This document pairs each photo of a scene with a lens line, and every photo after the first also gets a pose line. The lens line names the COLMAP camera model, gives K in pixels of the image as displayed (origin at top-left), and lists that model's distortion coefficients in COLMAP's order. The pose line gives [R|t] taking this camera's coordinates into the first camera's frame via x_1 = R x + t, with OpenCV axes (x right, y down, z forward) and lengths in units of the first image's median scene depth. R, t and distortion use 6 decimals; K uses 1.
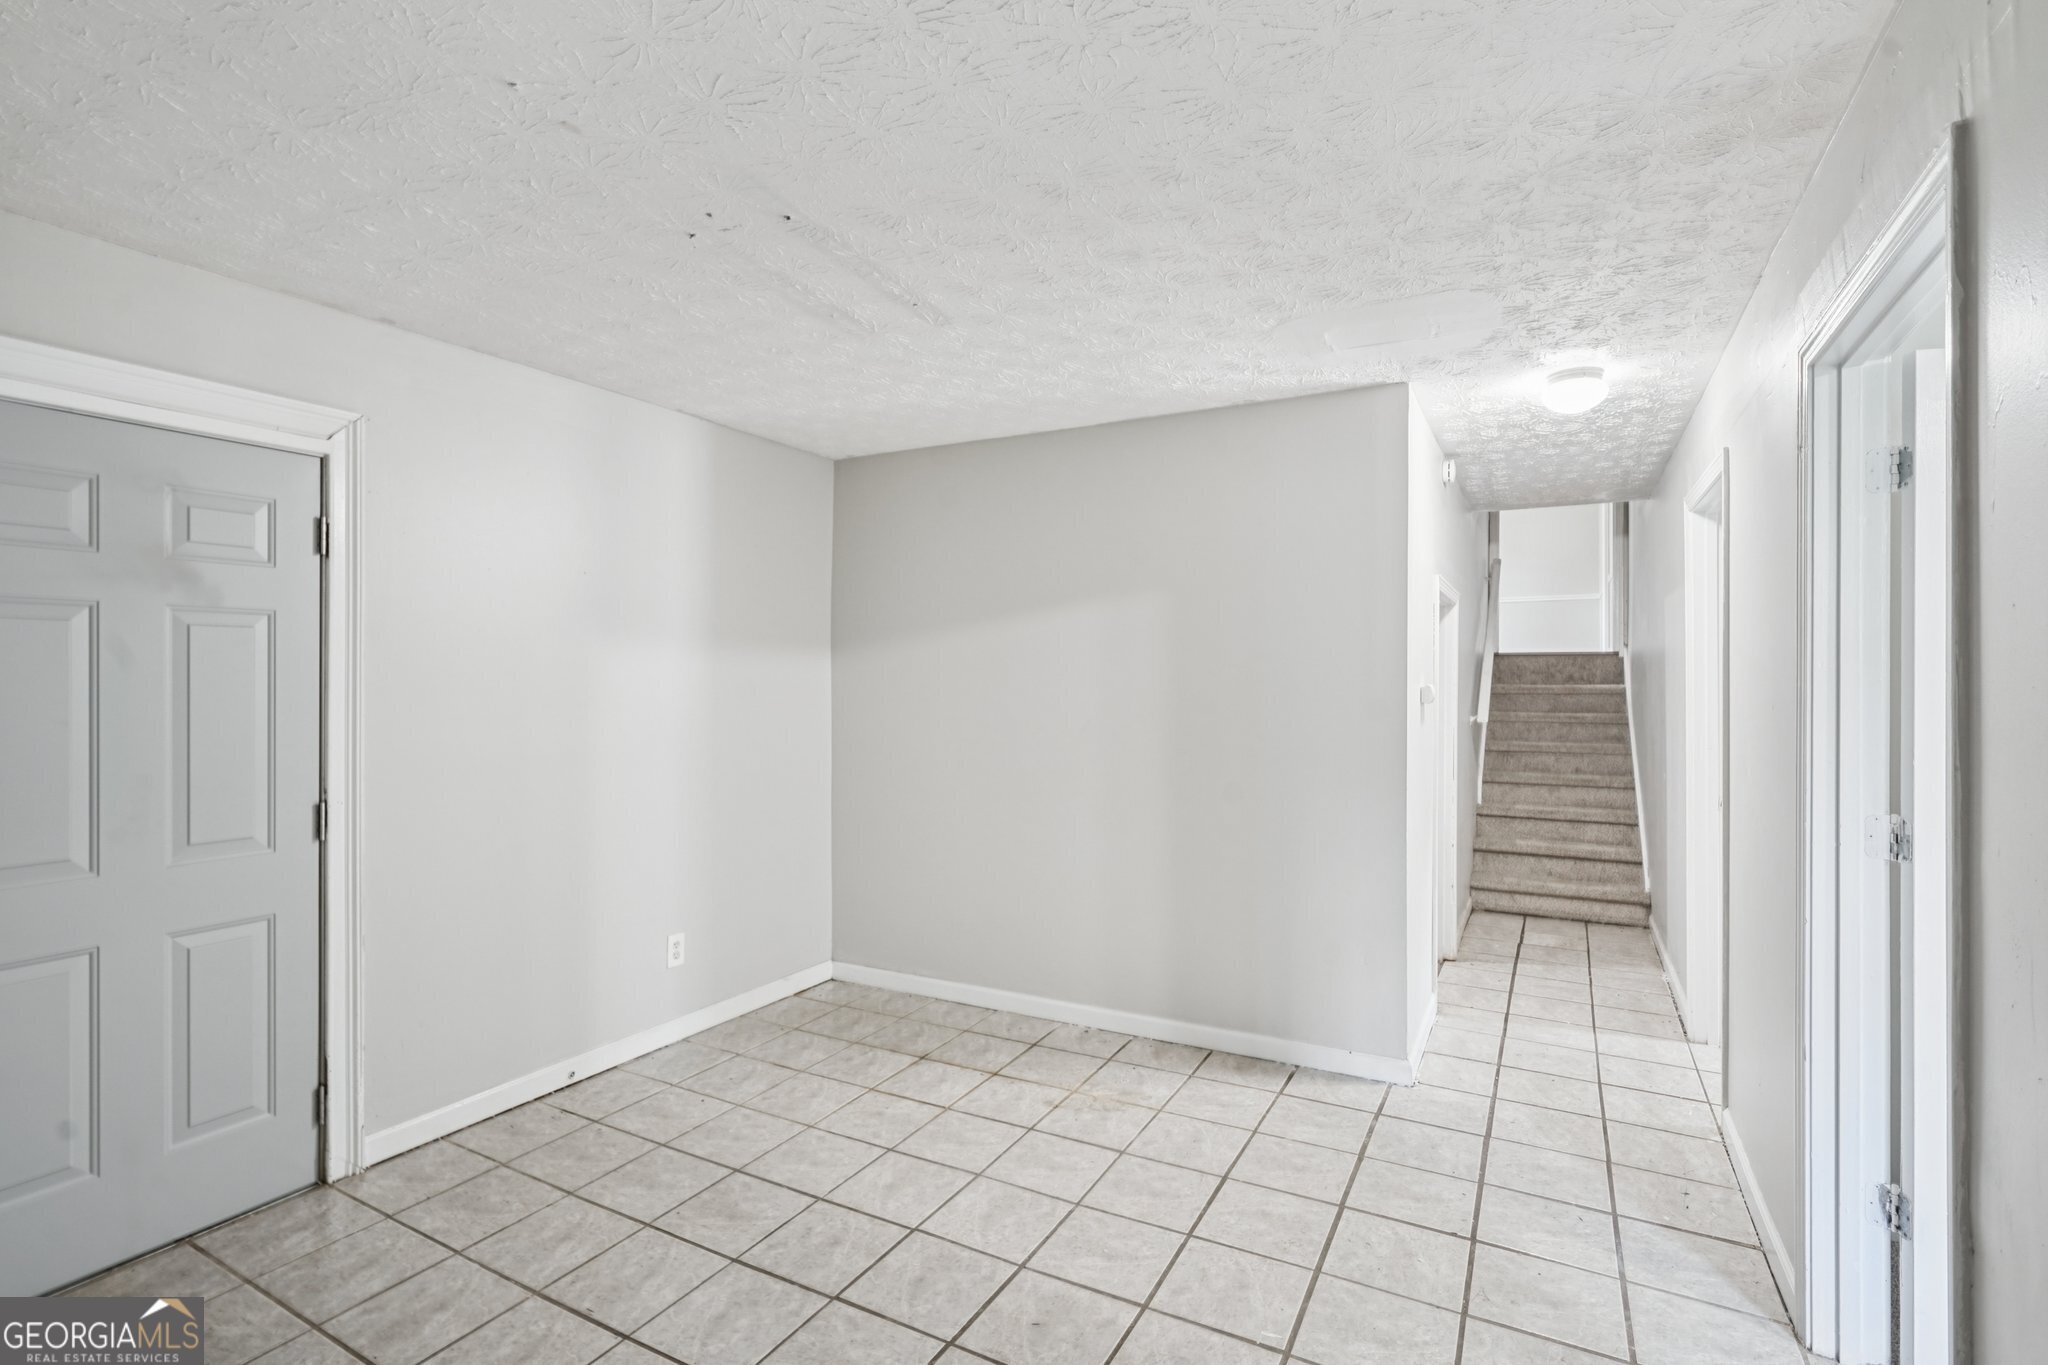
lens RADIAL K [[937.5, 0, 1018.9], [0, 937.5, 685.2], [0, 0, 1]] dist [-0.006981, 0.001374]
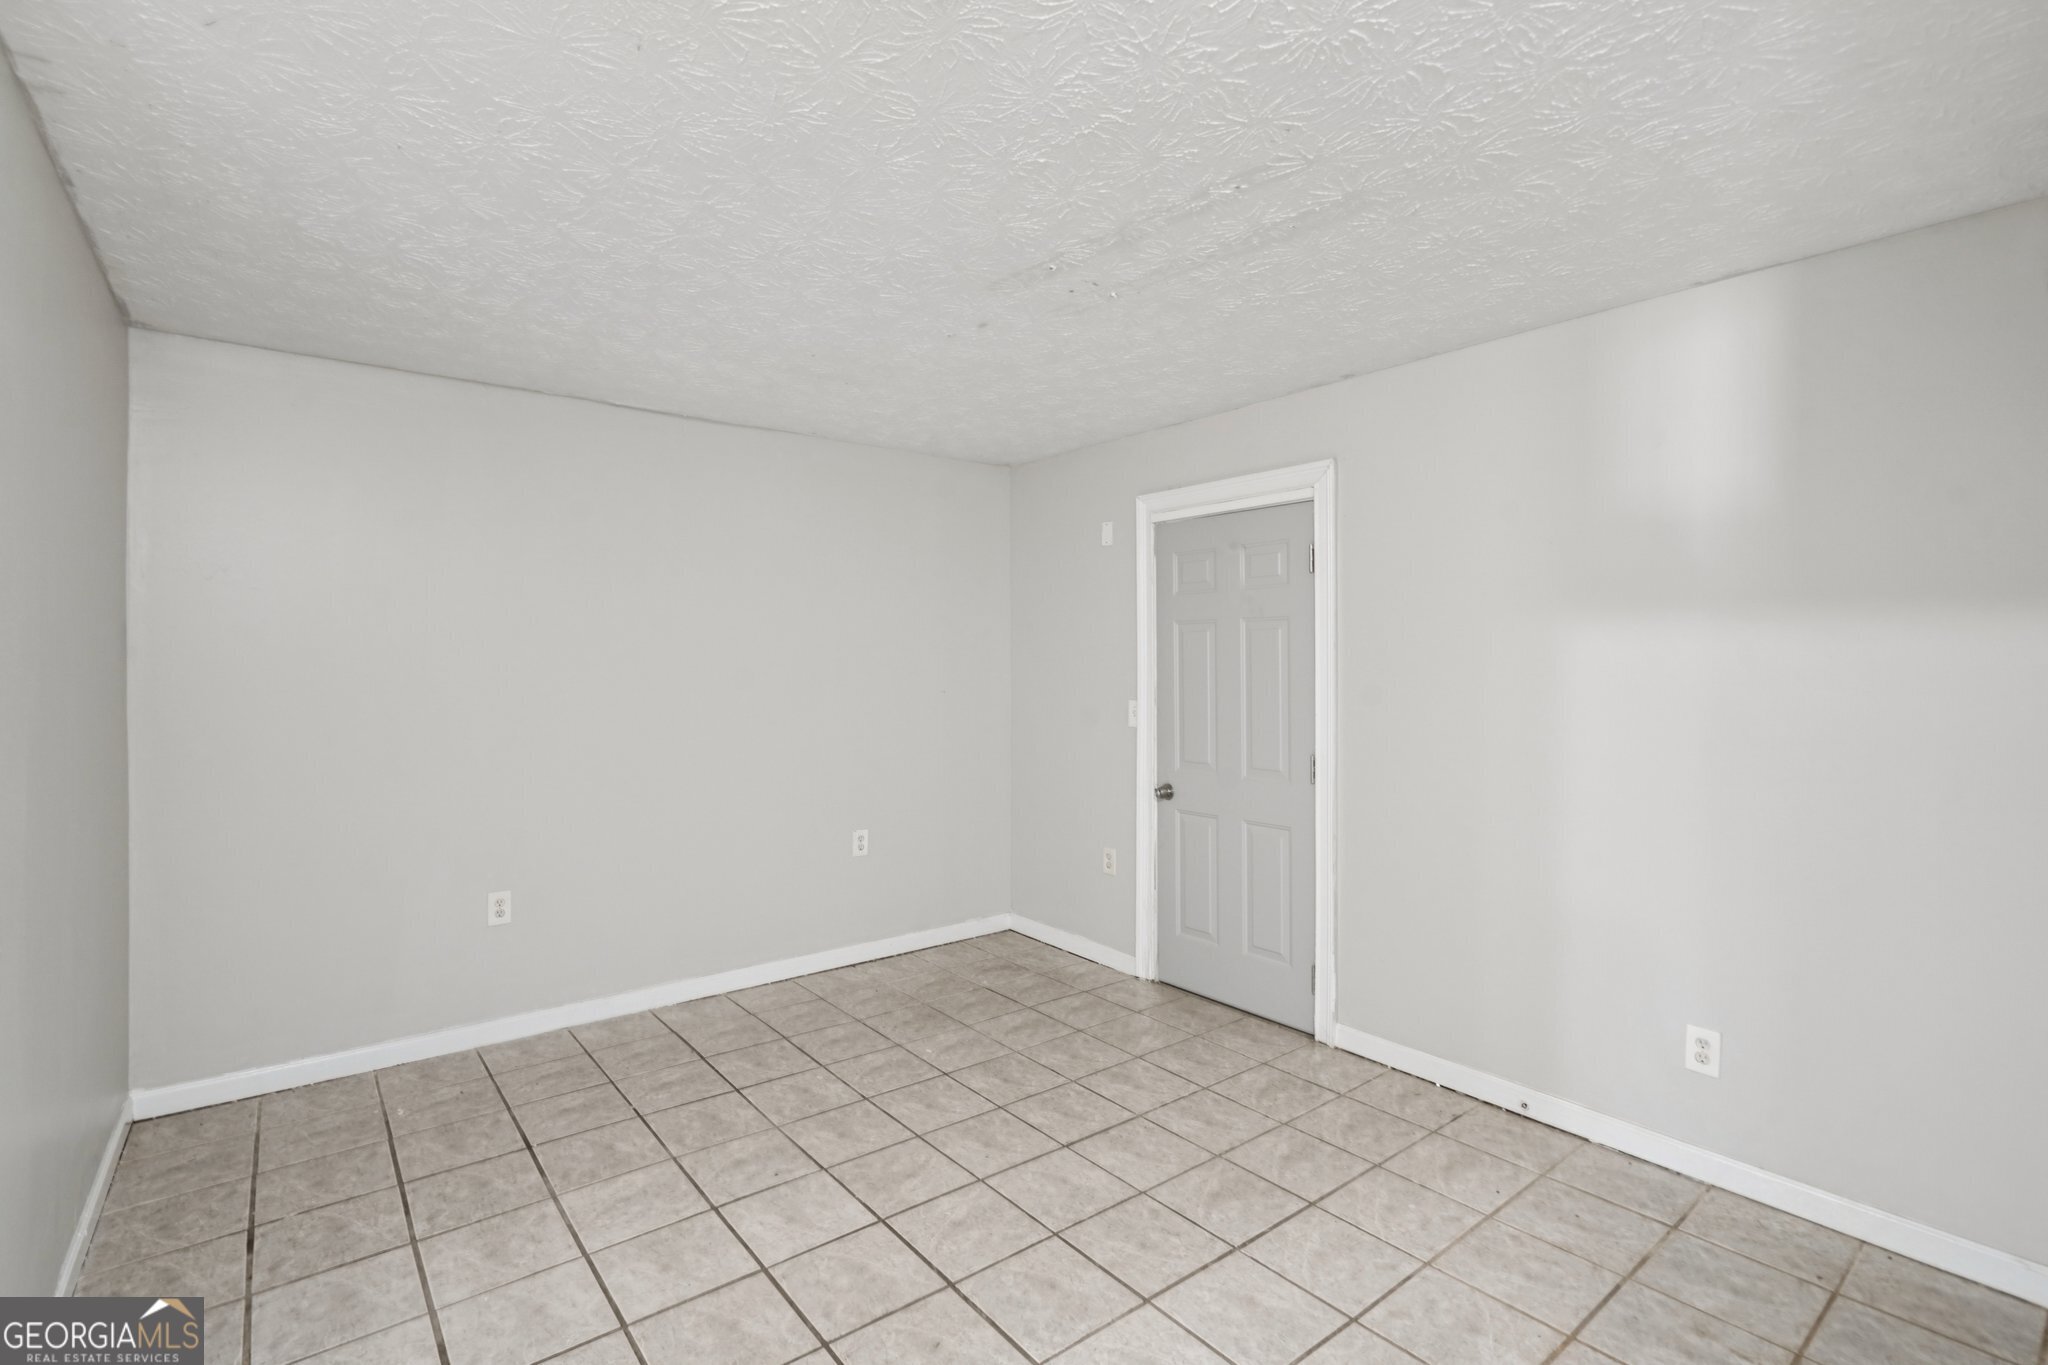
lens RADIAL K [[937.5, 0, 1014.5], [0, 937.5, 665.1], [0, 0, 1]] dist [-0.006981, 0.001374]
pose [[-0.373878, 0.002057, -0.927476, 0.592697], [-0.006567, 0.999967, 0.004865, -0.008177], [0.927455, 0.007909, -0.373852, 0.971359]]
